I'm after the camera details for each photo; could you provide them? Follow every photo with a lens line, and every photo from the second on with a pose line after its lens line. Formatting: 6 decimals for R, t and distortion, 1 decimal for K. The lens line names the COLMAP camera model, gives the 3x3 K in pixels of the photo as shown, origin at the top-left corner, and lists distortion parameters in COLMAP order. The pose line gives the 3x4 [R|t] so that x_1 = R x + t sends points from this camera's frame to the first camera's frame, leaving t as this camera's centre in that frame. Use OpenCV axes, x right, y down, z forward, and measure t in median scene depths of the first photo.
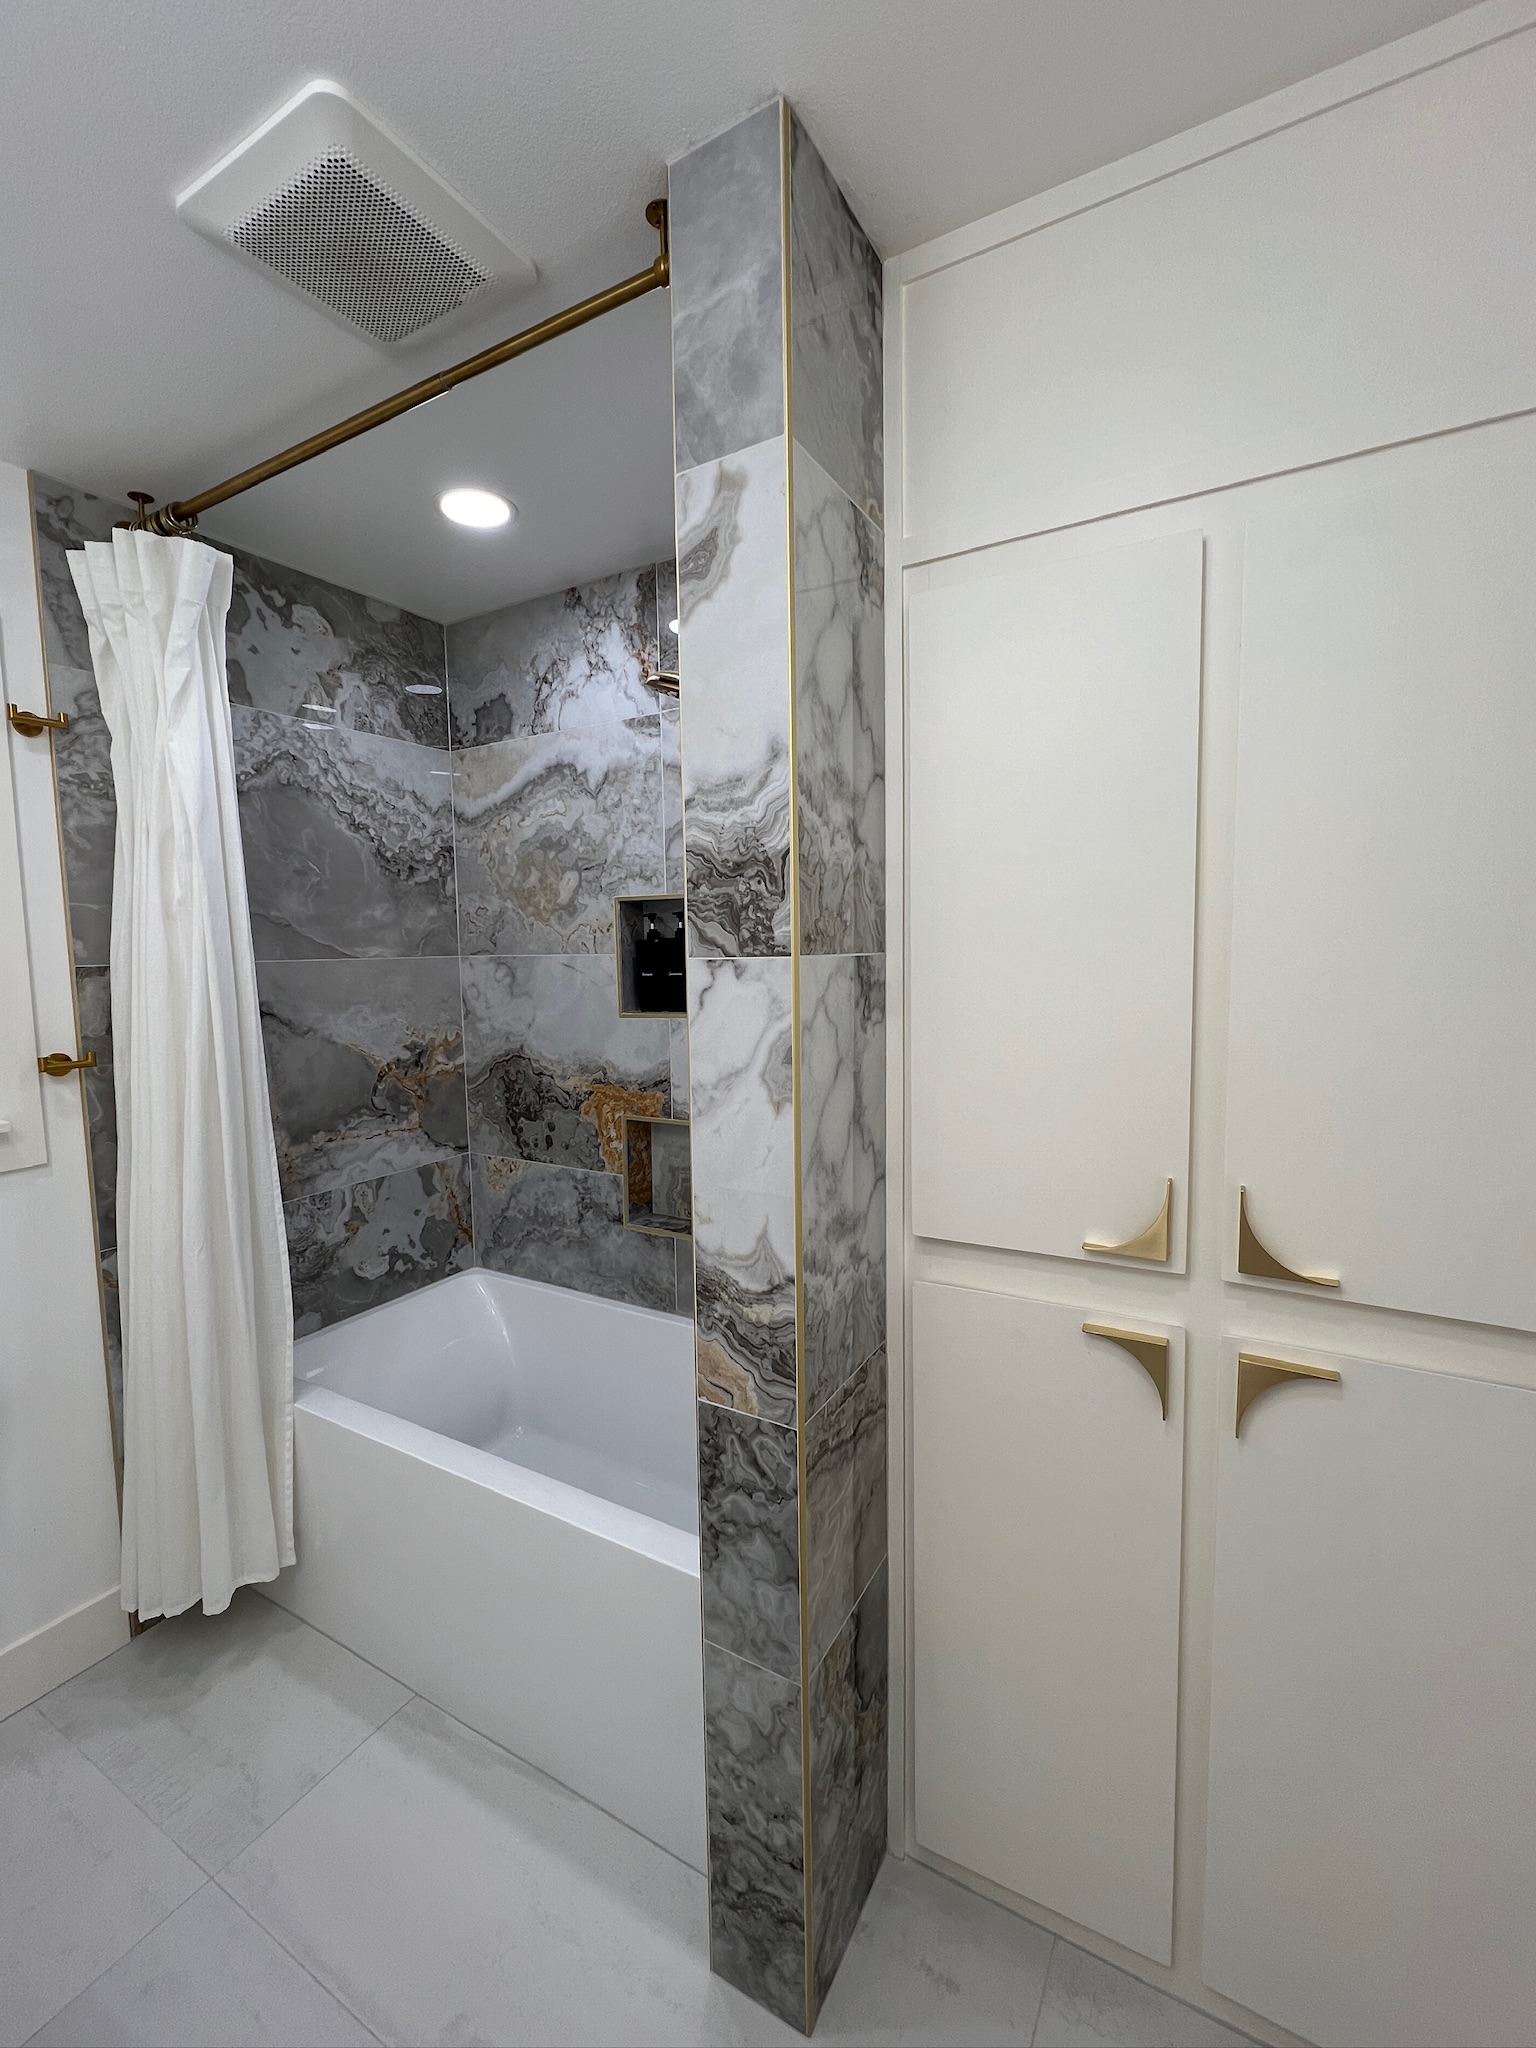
lens RADIAL K [[825.8, 0, 779.8], [0, 825.8, 1017.3], [0, 0, 1]] dist [-0.002294, 0.000323]
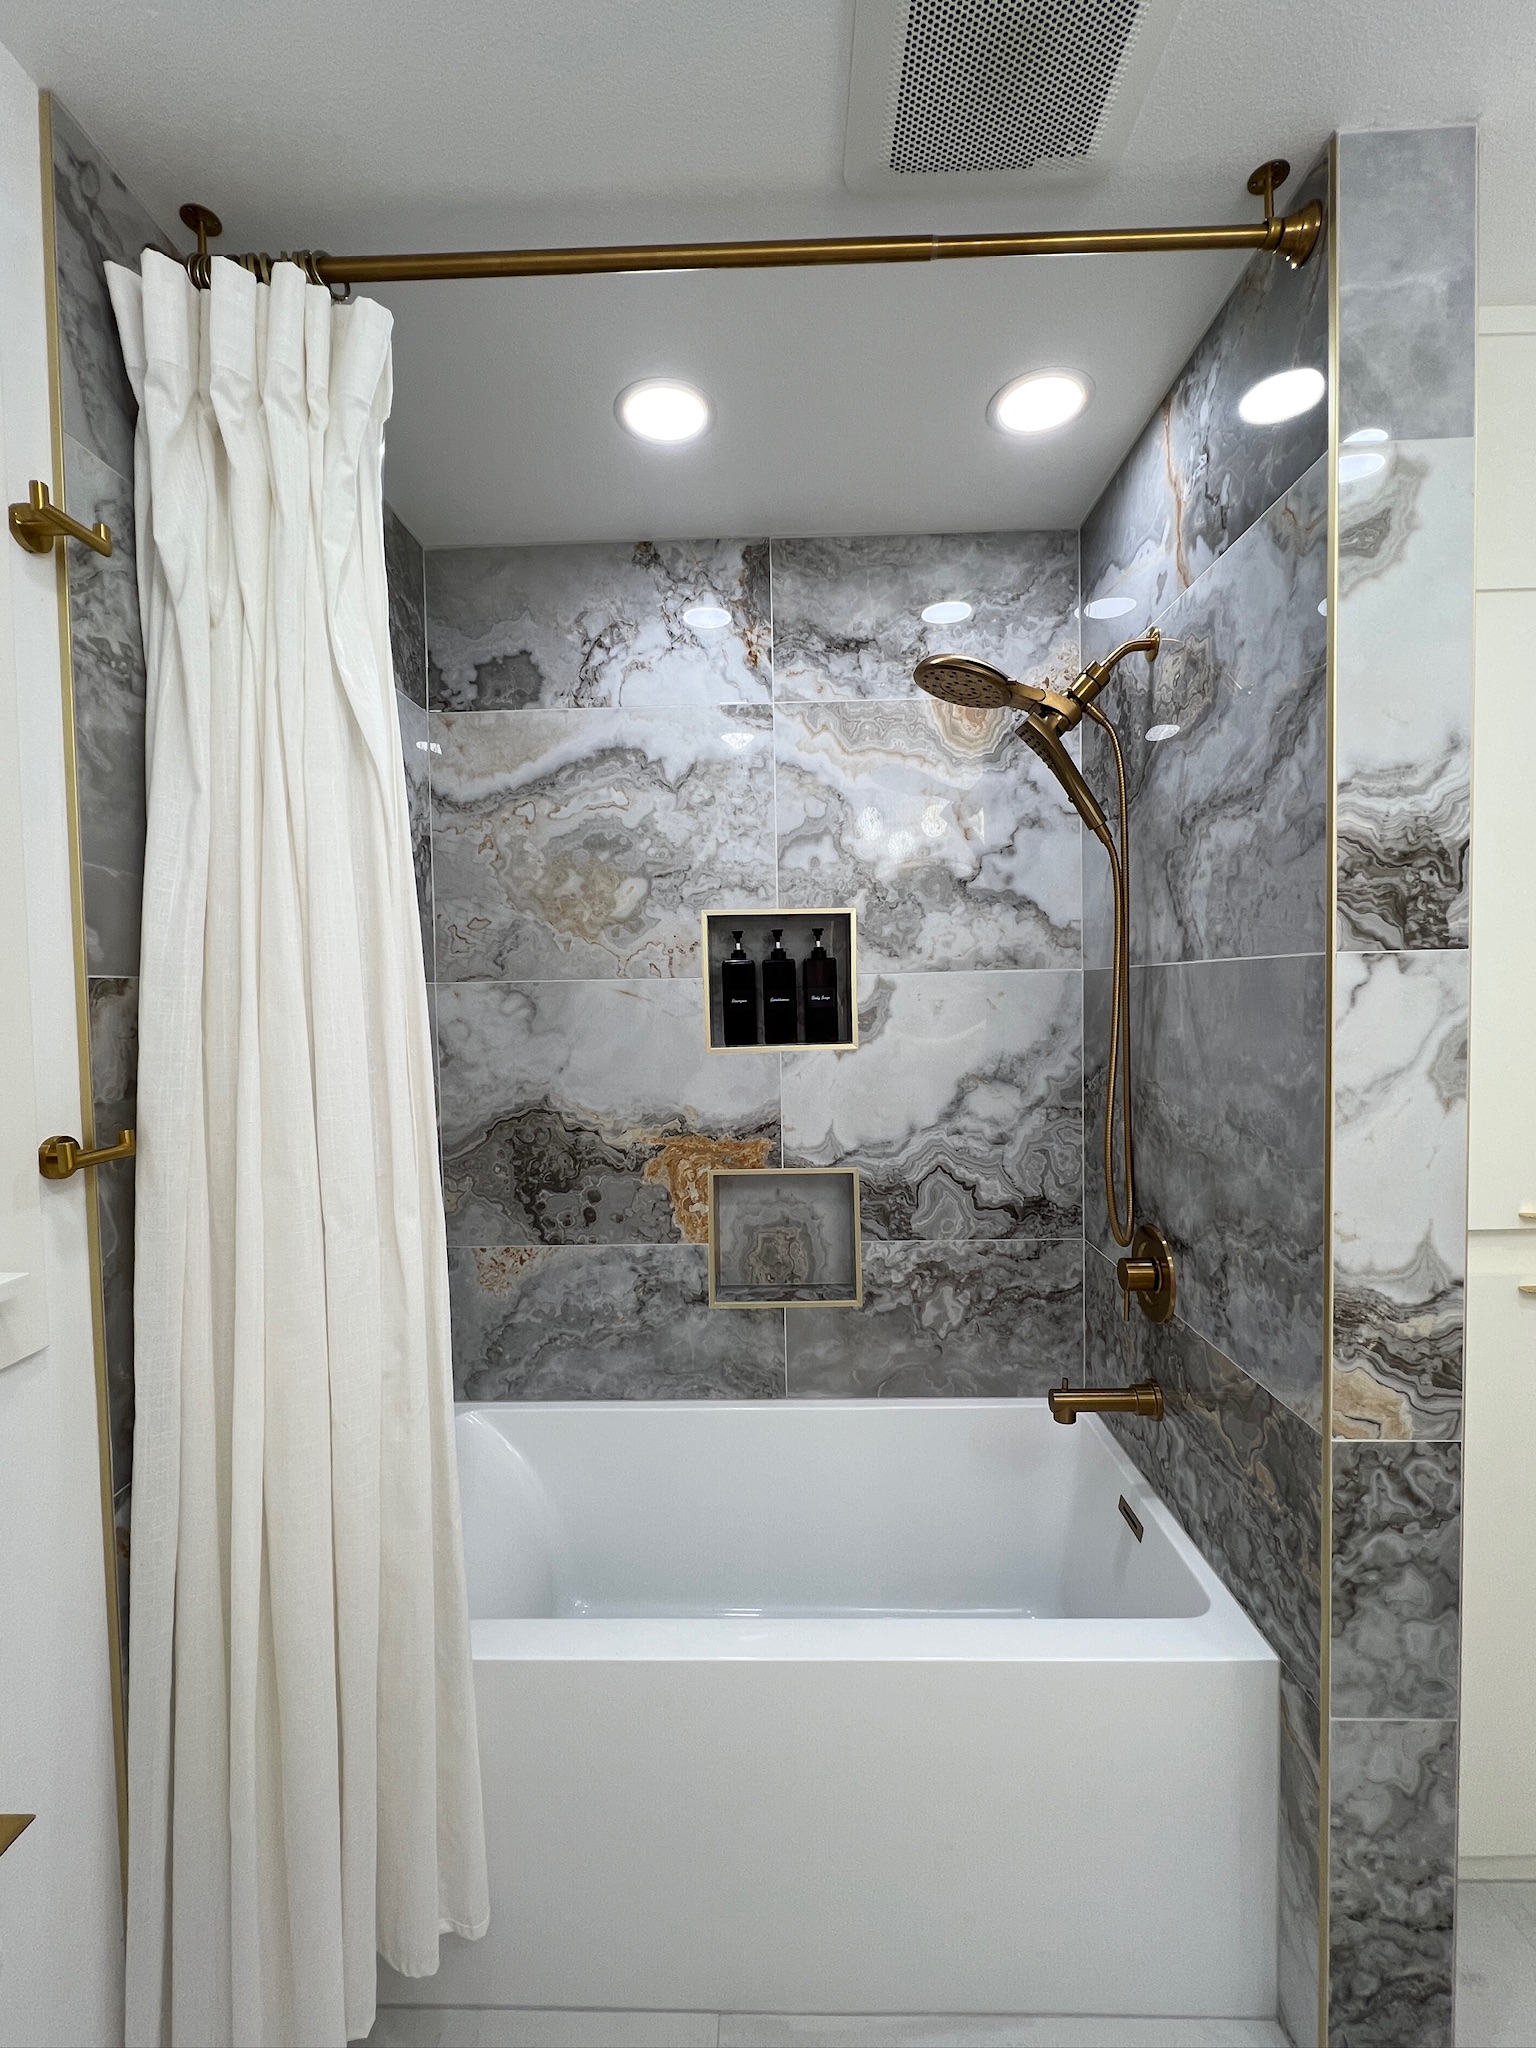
lens RADIAL K [[825.8, 0, 765.9], [0, 825.8, 1021.6], [0, 0, 1]] dist [-0.002294, 0.000323]
pose [[0.888547, -0.016386, 0.458494, -1.016390], [0.043058, 0.997929, -0.047779, 0.020983], [-0.456761, 0.062196, 0.887412, 0.438278]]
